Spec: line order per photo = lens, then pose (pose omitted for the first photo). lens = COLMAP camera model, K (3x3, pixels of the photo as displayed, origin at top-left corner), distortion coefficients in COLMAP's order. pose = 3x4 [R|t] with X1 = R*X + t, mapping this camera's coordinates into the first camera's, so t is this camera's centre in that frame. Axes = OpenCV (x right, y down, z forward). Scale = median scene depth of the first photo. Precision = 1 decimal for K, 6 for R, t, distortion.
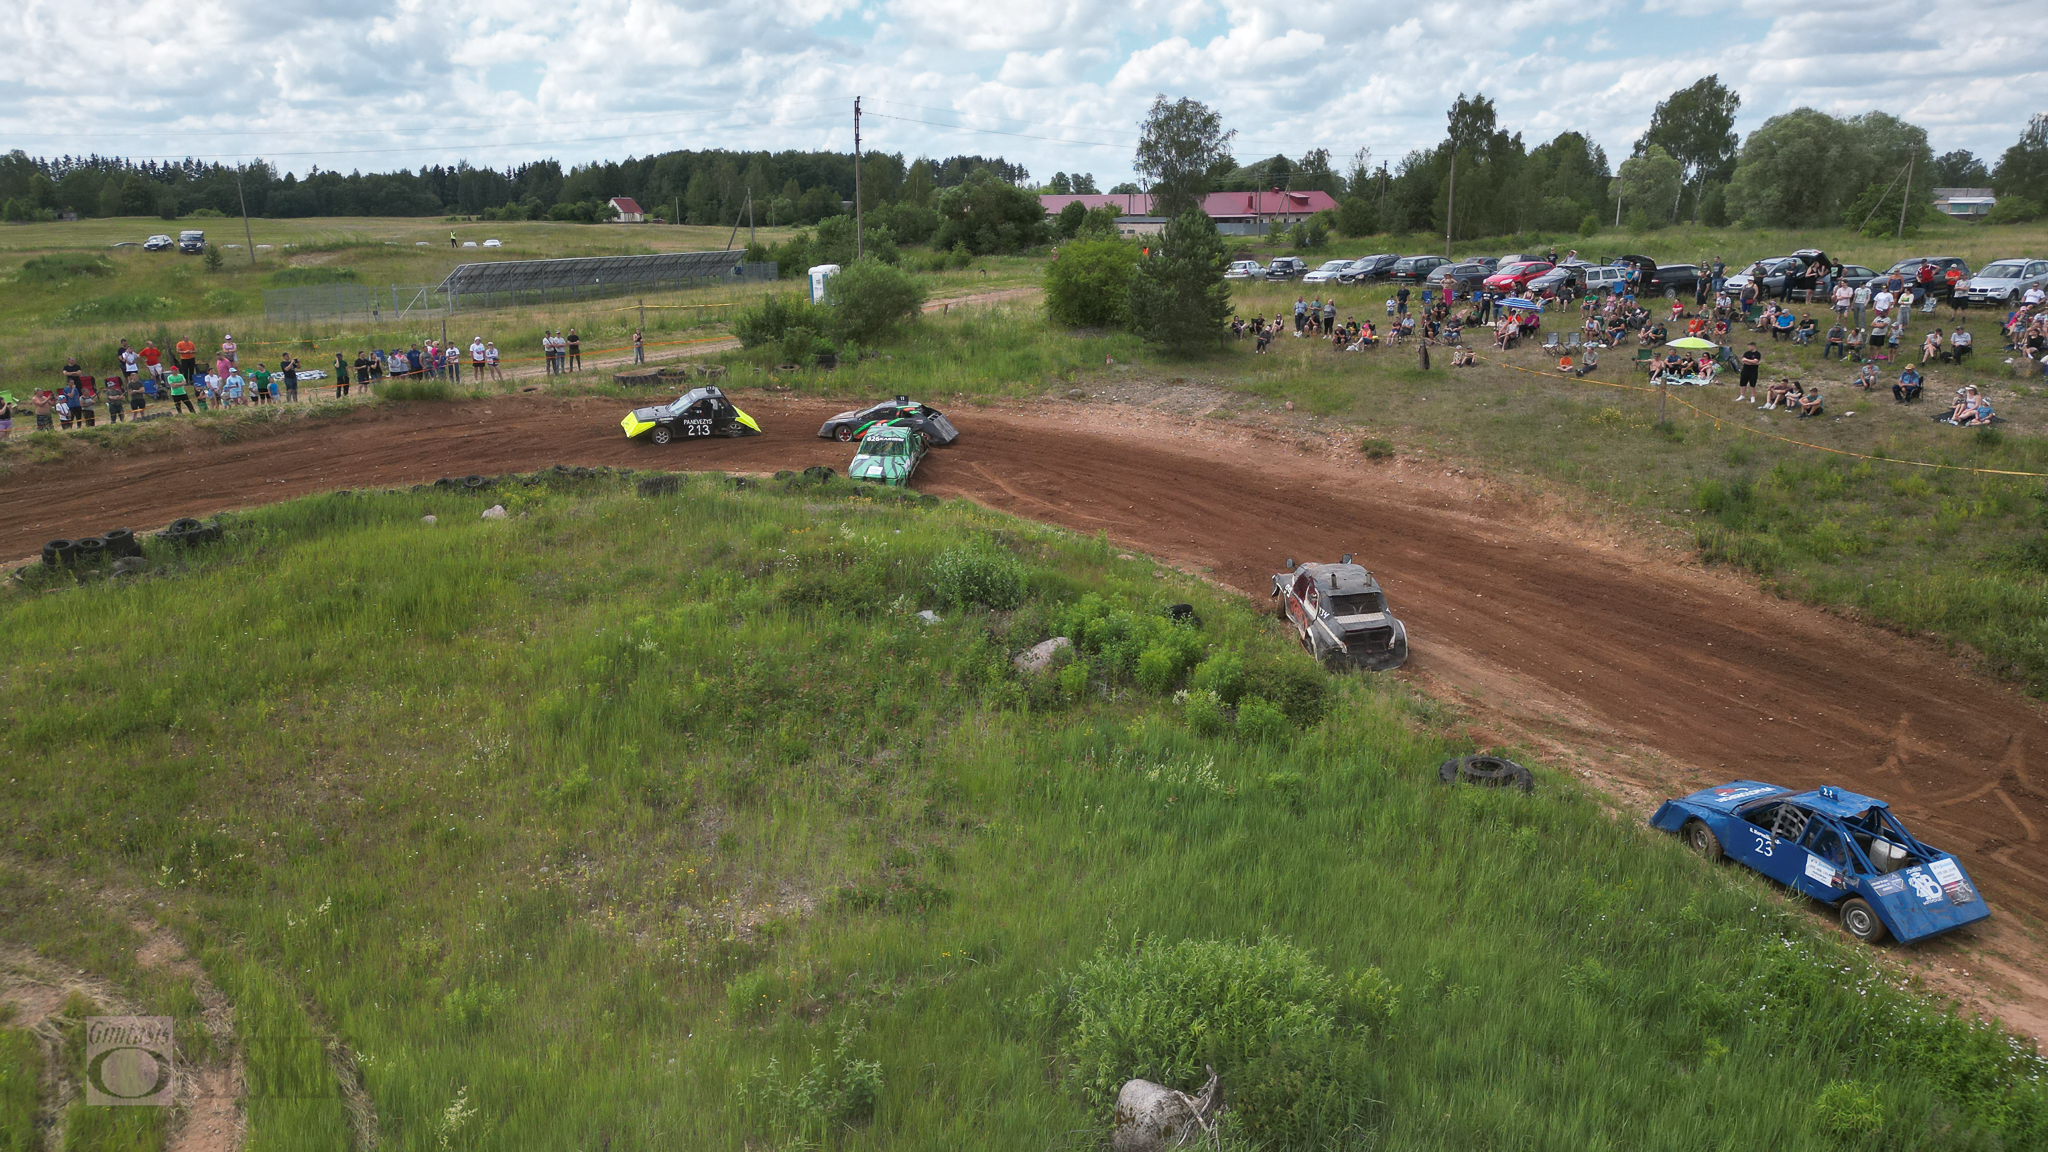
lens RADIAL K [[1442.0, 0, 1018.8], [0, 1442.0, 591.4], [0, 0, 1]] dist [0.063127, -0.046602]
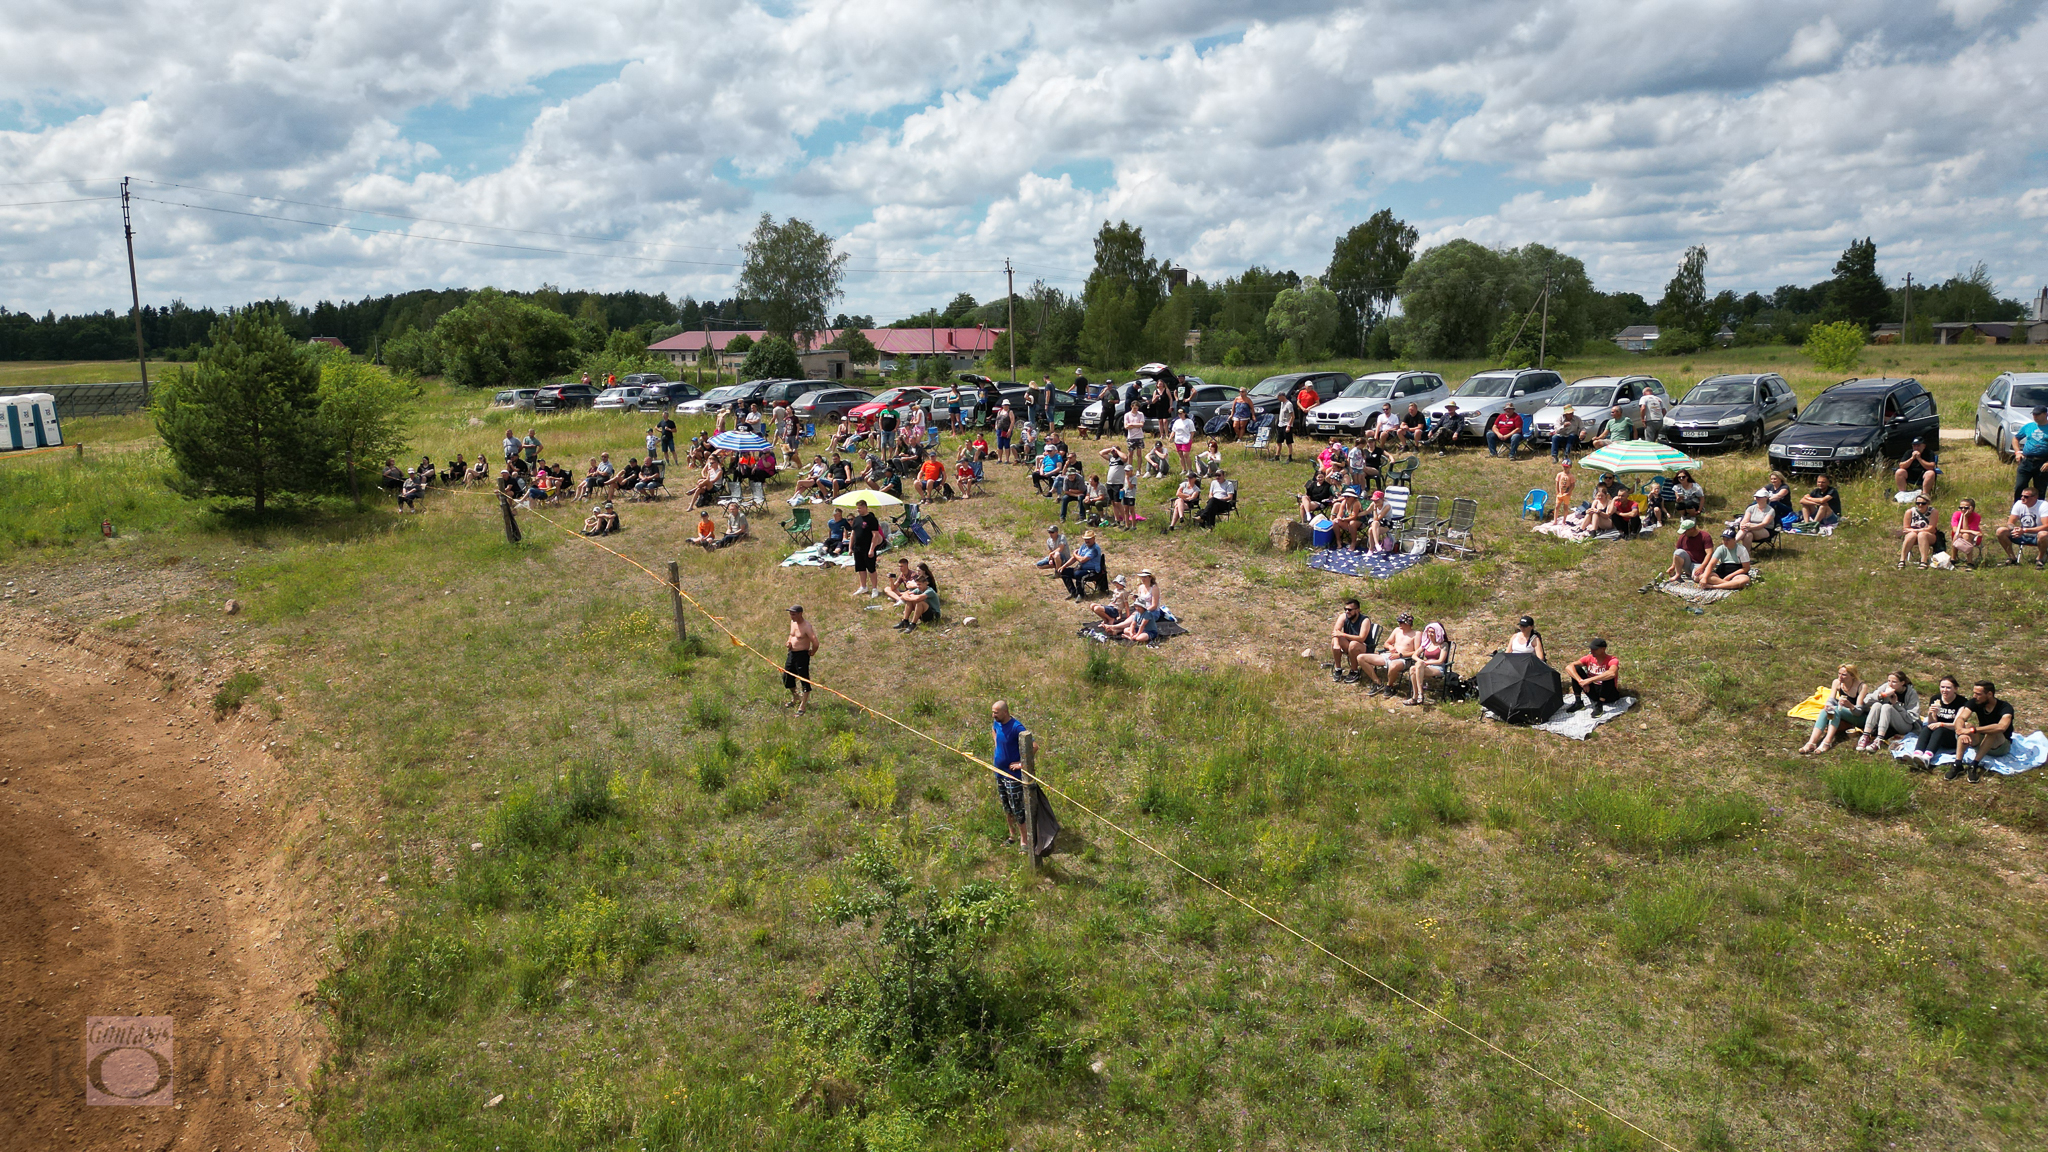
lens RADIAL K [[1442.0, 0, 1024.8], [0, 1442.0, 566.0], [0, 0, 1]] dist [0.063127, -0.046602]
pose [[0.993158, -0.021069, 0.114861, 0.140962], [0.033771, 0.993381, -0.109789, -0.021474], [-0.111787, 0.112917, 0.987296, 0.116415]]
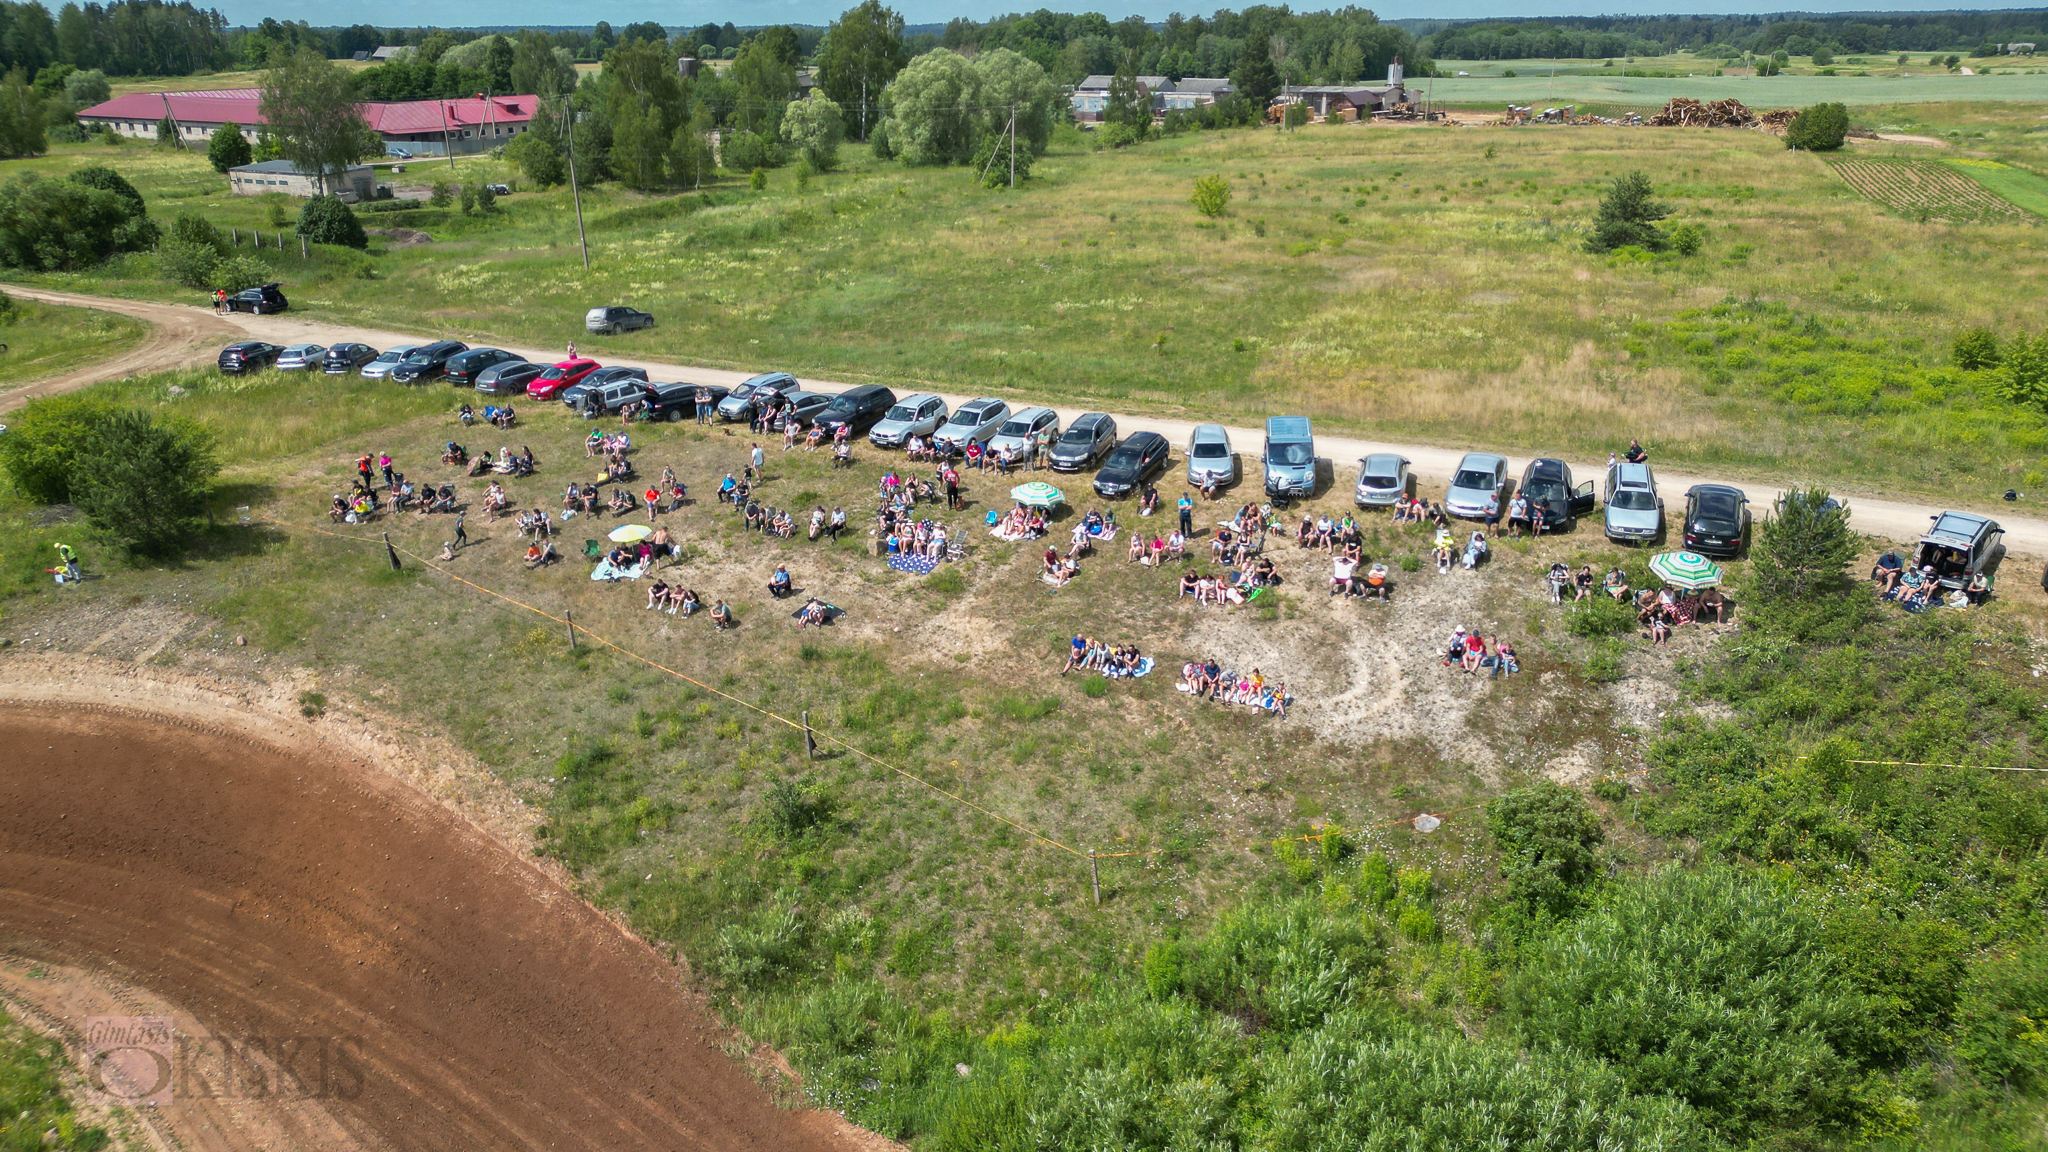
lens RADIAL K [[1442.0, 0, 1015.1], [0, 1442.0, 562.0], [0, 0, 1]] dist [0.063127, -0.046602]
pose [[0.900519, -0.153333, 0.406884, 0.083059], [0.113458, 0.986203, 0.120542, -0.075620], [-0.419753, -0.062386, 0.905492, -0.038704]]
